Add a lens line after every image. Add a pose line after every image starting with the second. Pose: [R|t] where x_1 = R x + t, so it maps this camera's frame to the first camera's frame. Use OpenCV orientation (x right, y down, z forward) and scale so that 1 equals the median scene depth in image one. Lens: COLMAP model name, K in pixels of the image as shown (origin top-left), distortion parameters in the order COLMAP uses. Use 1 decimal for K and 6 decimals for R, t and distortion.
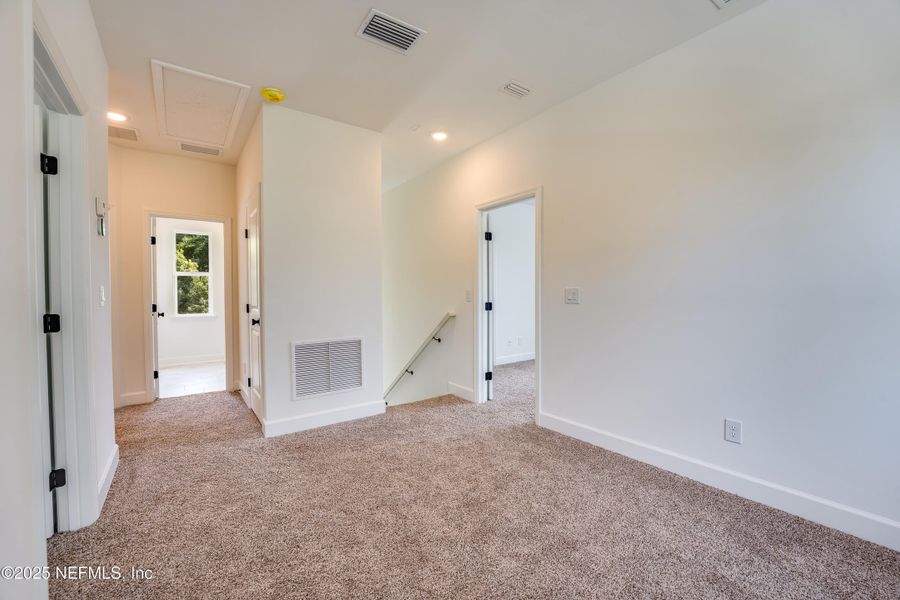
lens RADIAL K [[368.0, 0, 452.2], [0, 368.0, 300.3], [0, 0, 1]] dist [-0.024645, 0.001066]
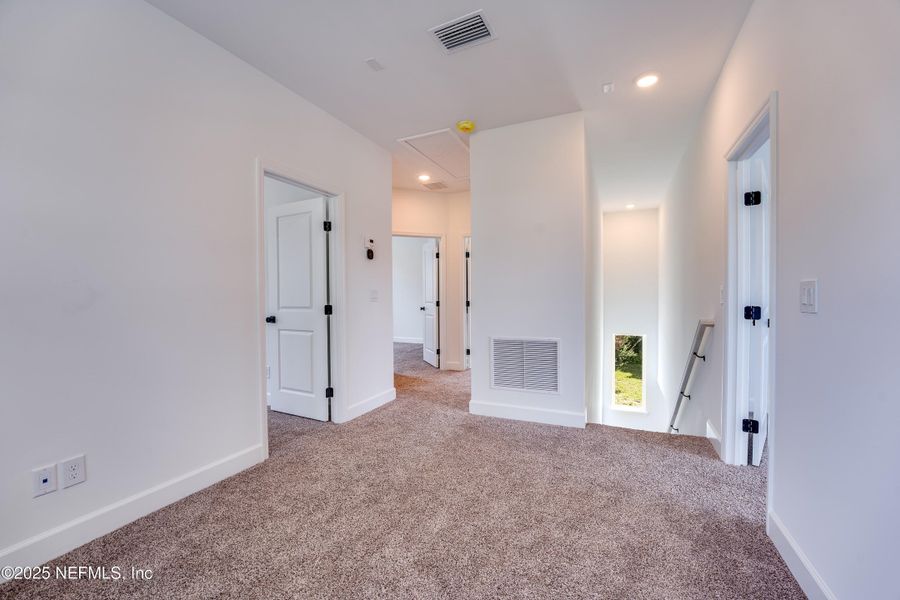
lens RADIAL K [[368.0, 0, 449.7], [0, 368.0, 299.8], [0, 0, 1]] dist [-0.024645, 0.001066]
pose [[0.479826, 0.012479, -0.877275, 0.490368], [-0.009614, 0.999914, 0.008965, -0.007069], [0.877311, 0.004133, 0.479904, 0.341612]]
